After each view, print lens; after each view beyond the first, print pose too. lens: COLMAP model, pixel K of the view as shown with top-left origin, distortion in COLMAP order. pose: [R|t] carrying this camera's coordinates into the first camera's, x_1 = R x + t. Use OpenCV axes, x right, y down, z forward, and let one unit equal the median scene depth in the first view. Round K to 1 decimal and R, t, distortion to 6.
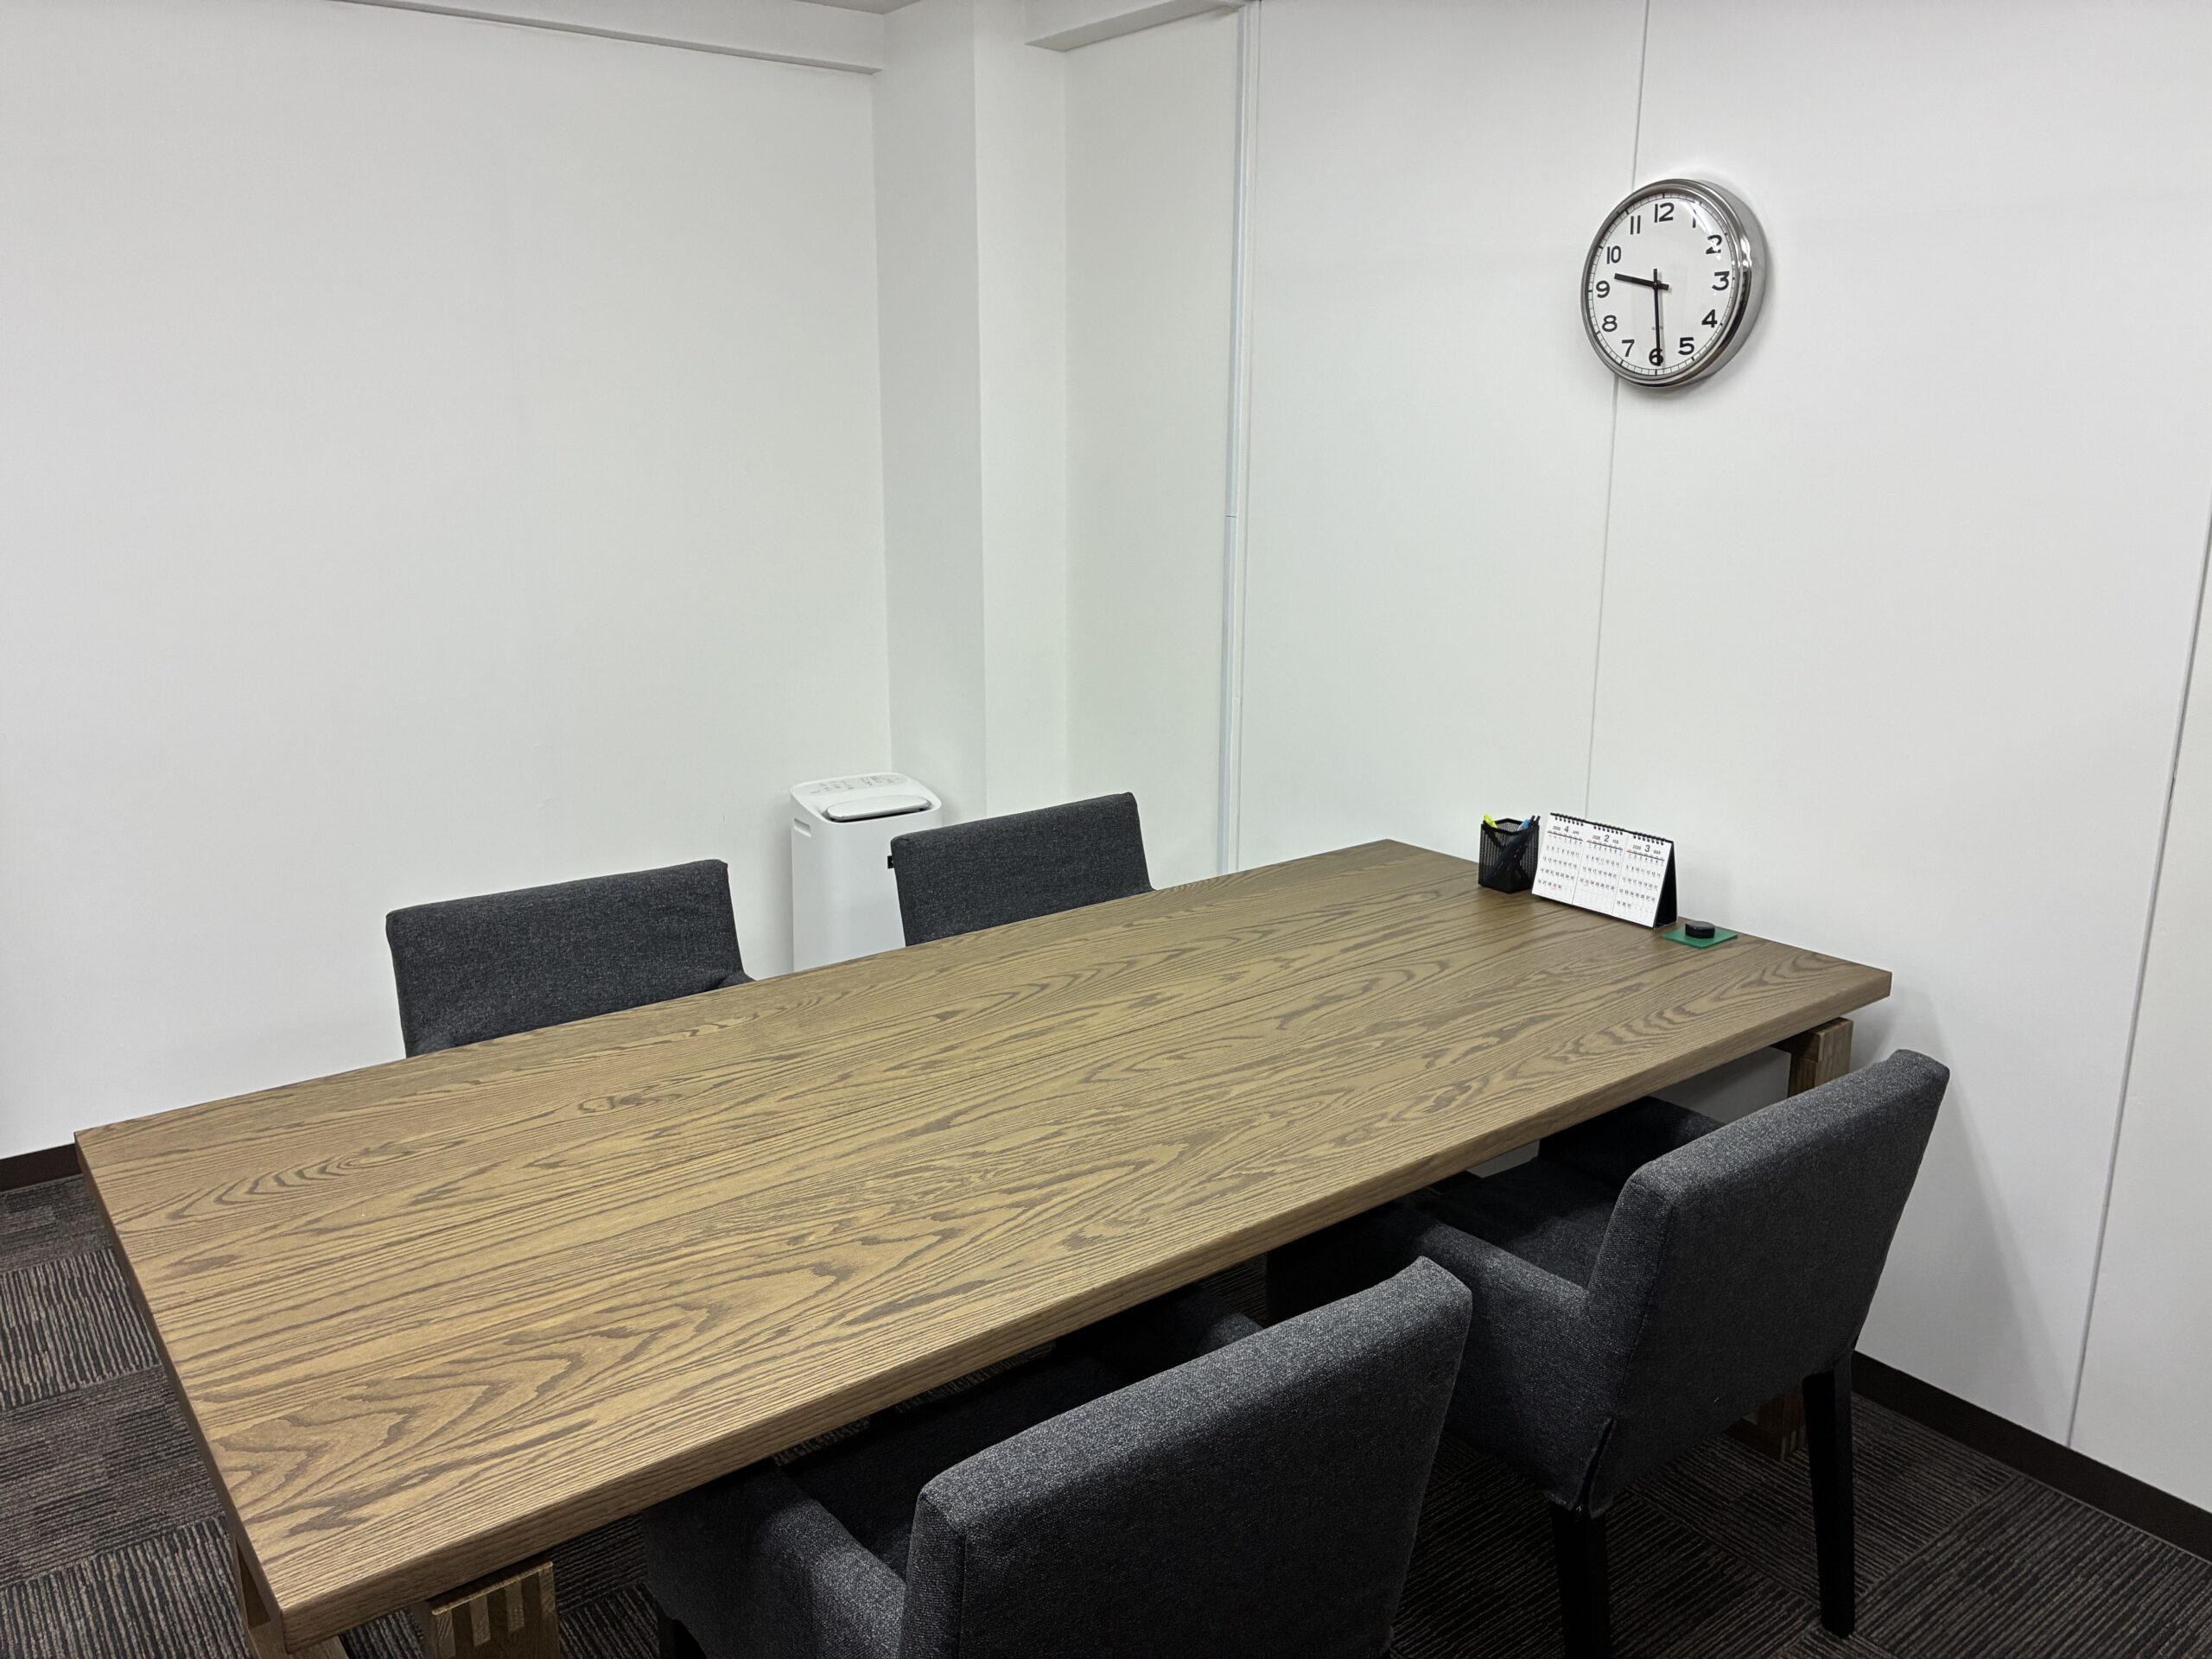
lens RADIAL K [[1690.7, 0, 1118.9], [0, 1690.7, 825.0], [0, 0, 1]] dist [0.042731, -0.010805]
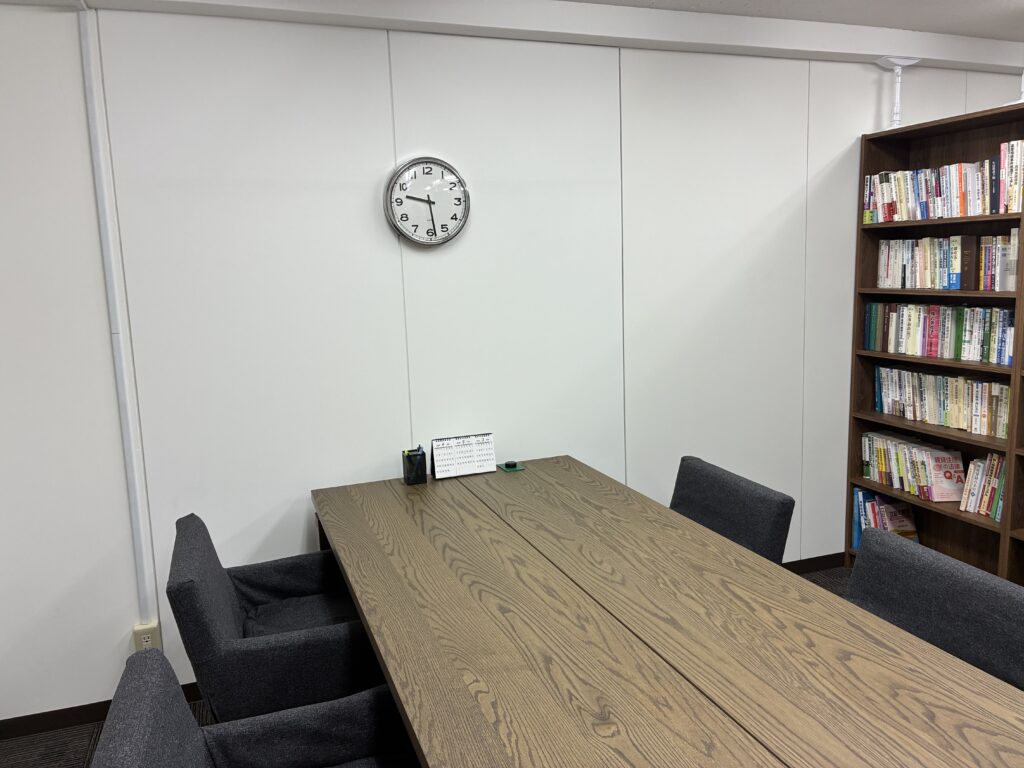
lens RADIAL K [[782.7, 0, 518.0], [0, 782.7, 381.9], [0, 0, 1]] dist [0.042731, -0.010805]
pose [[0.282054, -0.155996, 0.946631, -0.710043], [0.265222, 0.960919, 0.079326, -0.141164], [-0.922010, 0.228694, 0.312404, 0.638486]]
